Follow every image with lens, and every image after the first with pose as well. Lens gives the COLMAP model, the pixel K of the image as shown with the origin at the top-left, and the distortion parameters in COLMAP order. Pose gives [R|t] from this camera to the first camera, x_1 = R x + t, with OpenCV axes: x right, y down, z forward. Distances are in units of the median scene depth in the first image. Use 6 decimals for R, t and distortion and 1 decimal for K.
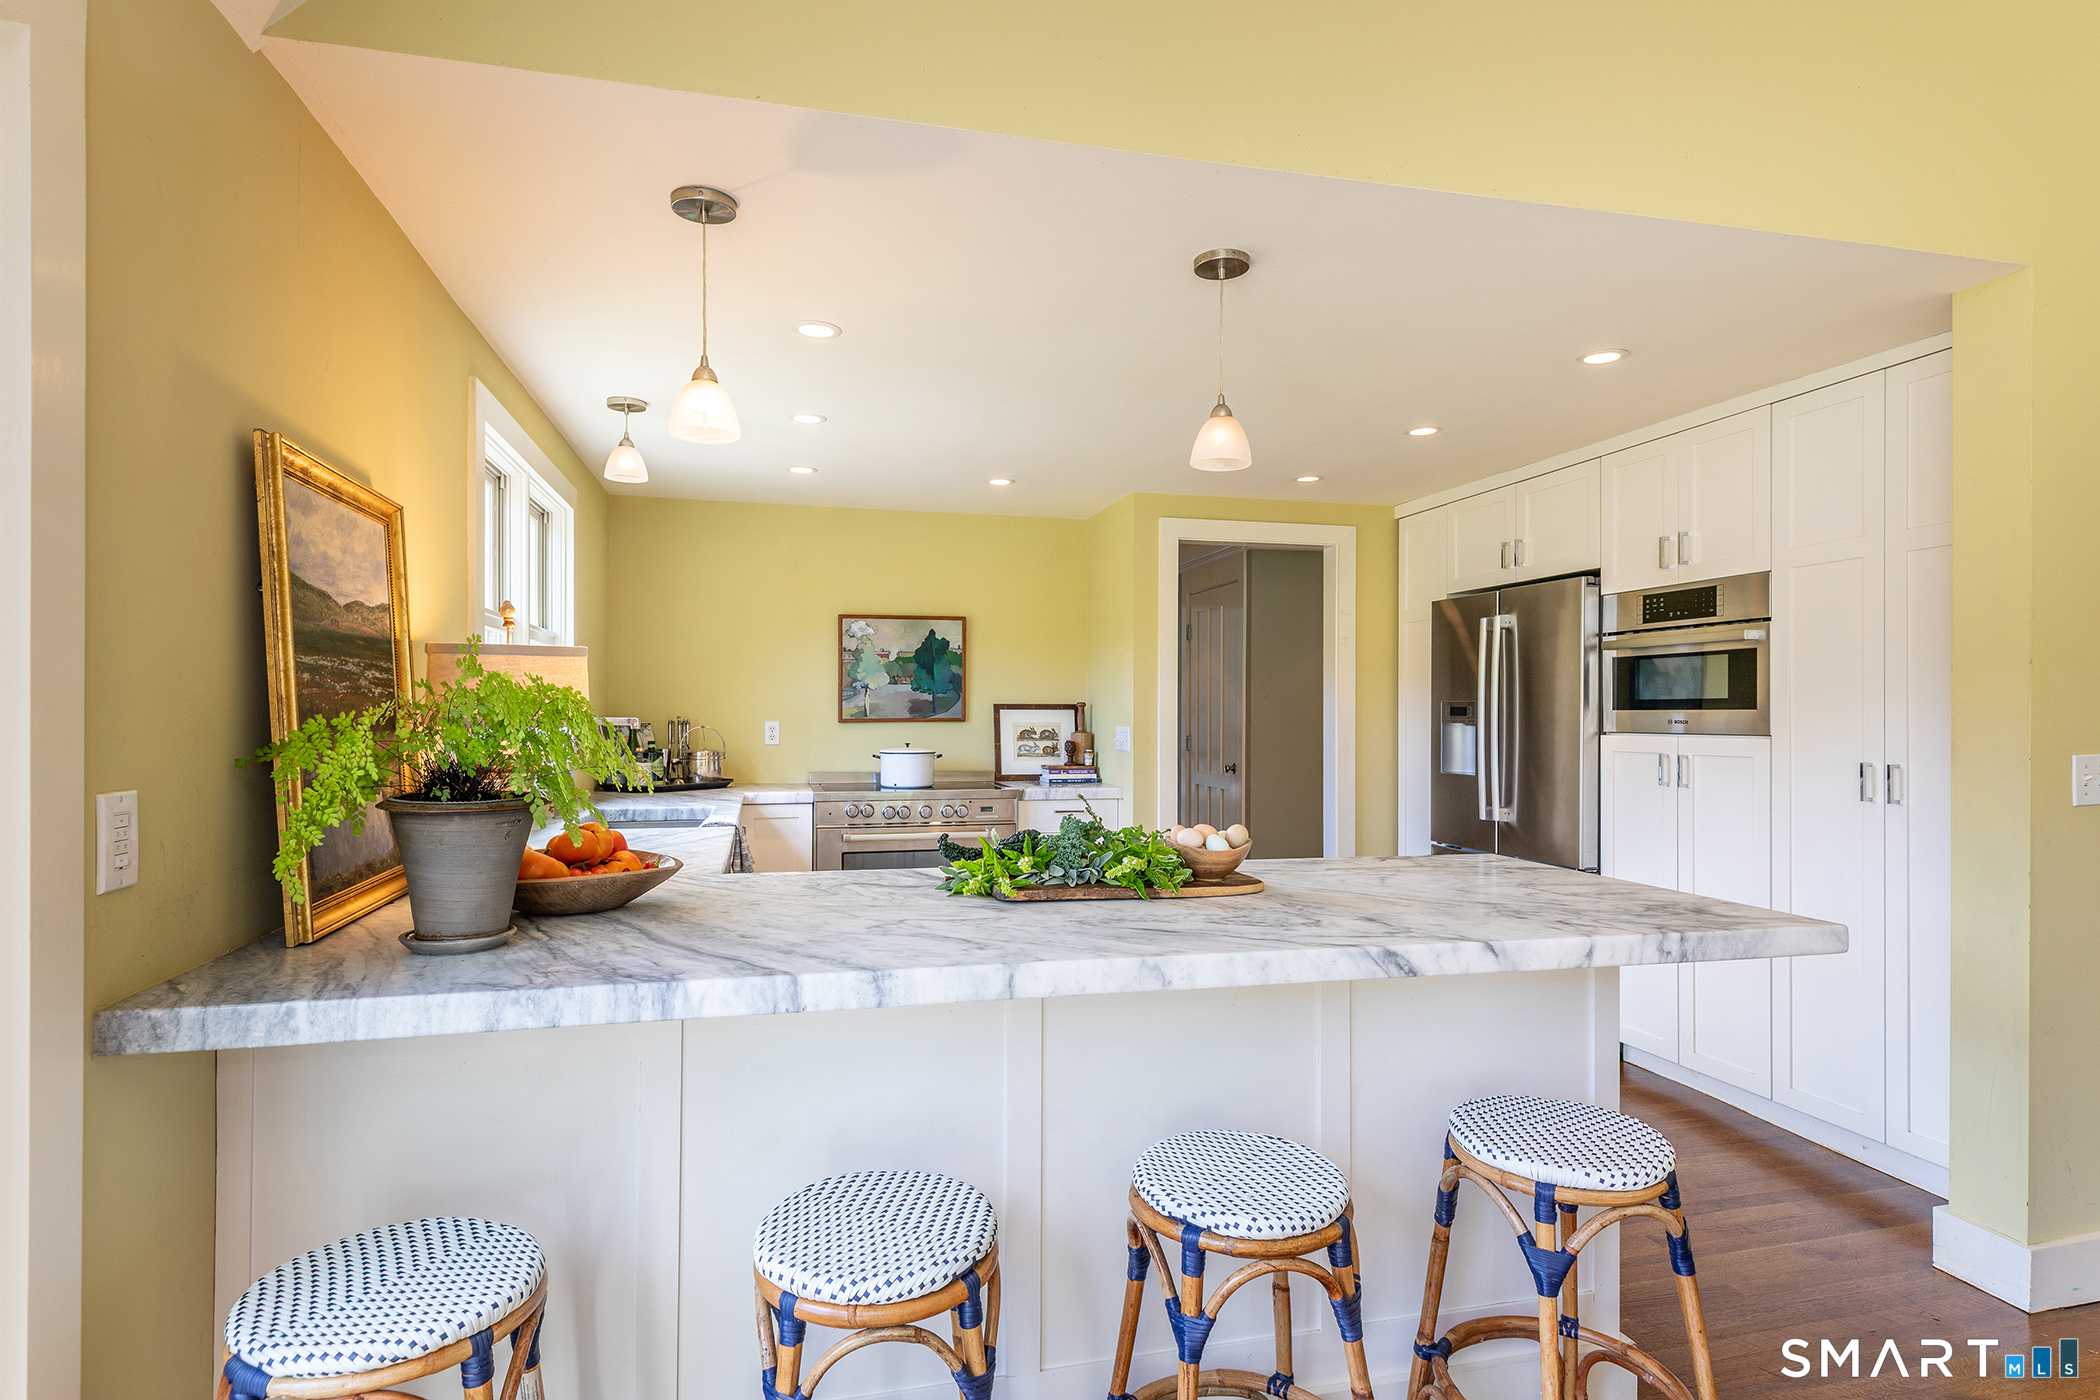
lens RADIAL K [[1108.5, 0, 1050.0], [0, 1108.5, 700.0], [0, 0, 1]] dist [0.048370, -0.000441]
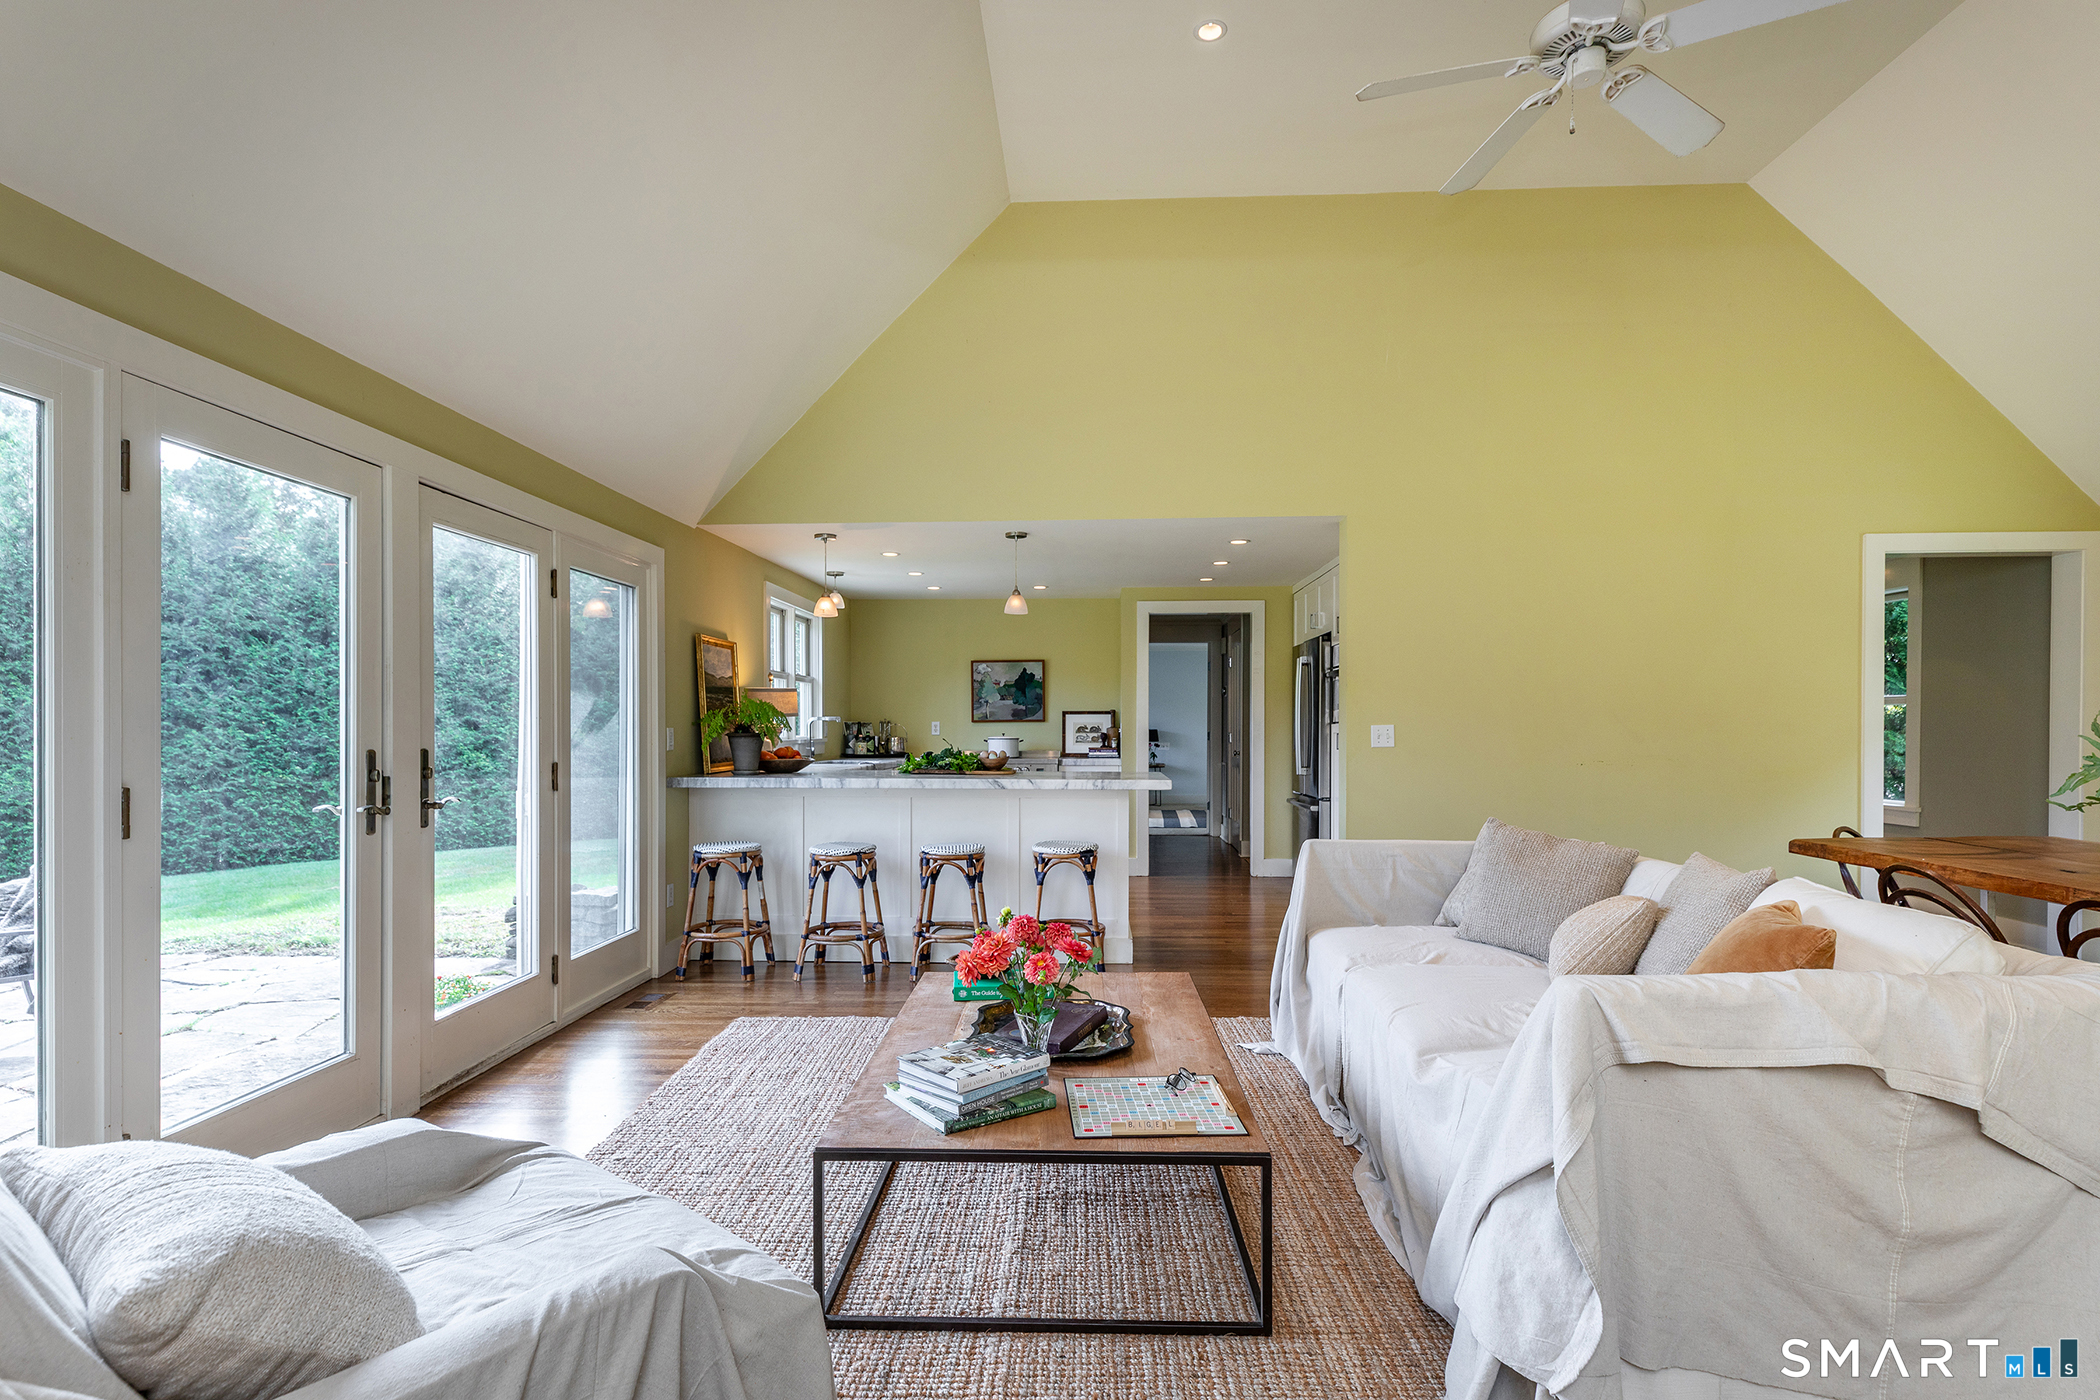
lens RADIAL K [[1090.3, 0, 1044.9], [0, 1090.3, 720.2], [0, 0, 1]] dist [0.021644, -0.000941]
pose [[0.957573, -0.005428, -0.288140, 0.446433], [0.006746, 0.999971, 0.003583, 0.012402], [0.288112, -0.005374, 0.957582, -0.658592]]
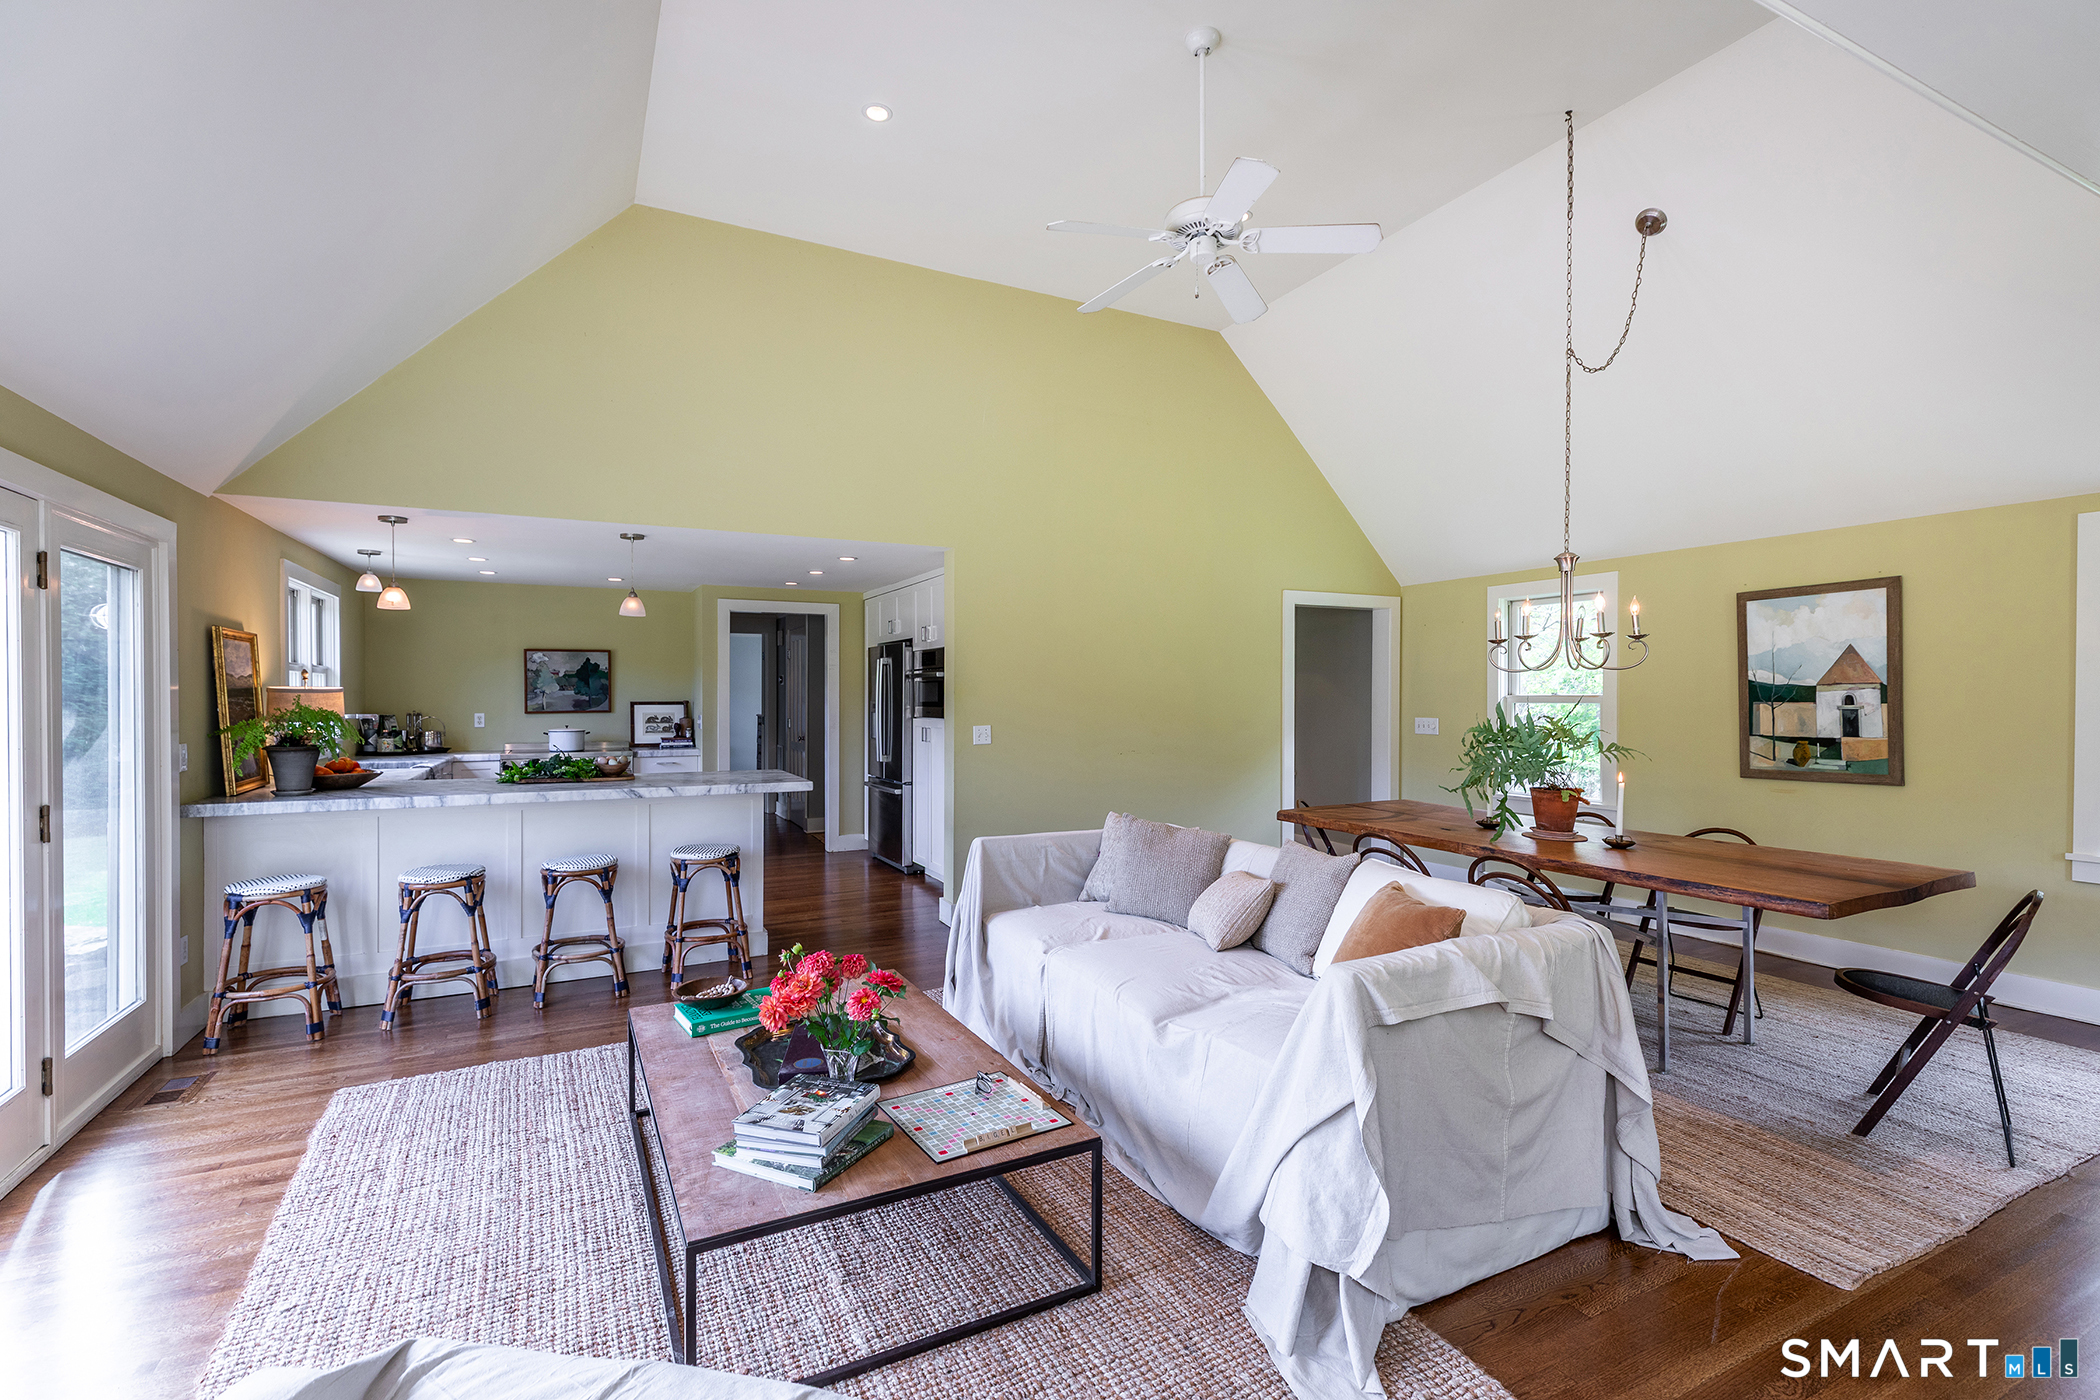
lens RADIAL K [[962.2, 0, 1072.5], [0, 962.2, 698.2], [0, 0, 1]] dist [0.035927, -0.016742]
pose [[0.972729, -0.003045, 0.231923, 0.292202], [-0.000436, 0.999888, 0.014957, -0.026953], [-0.231942, -0.014650, 0.972619, -0.657459]]
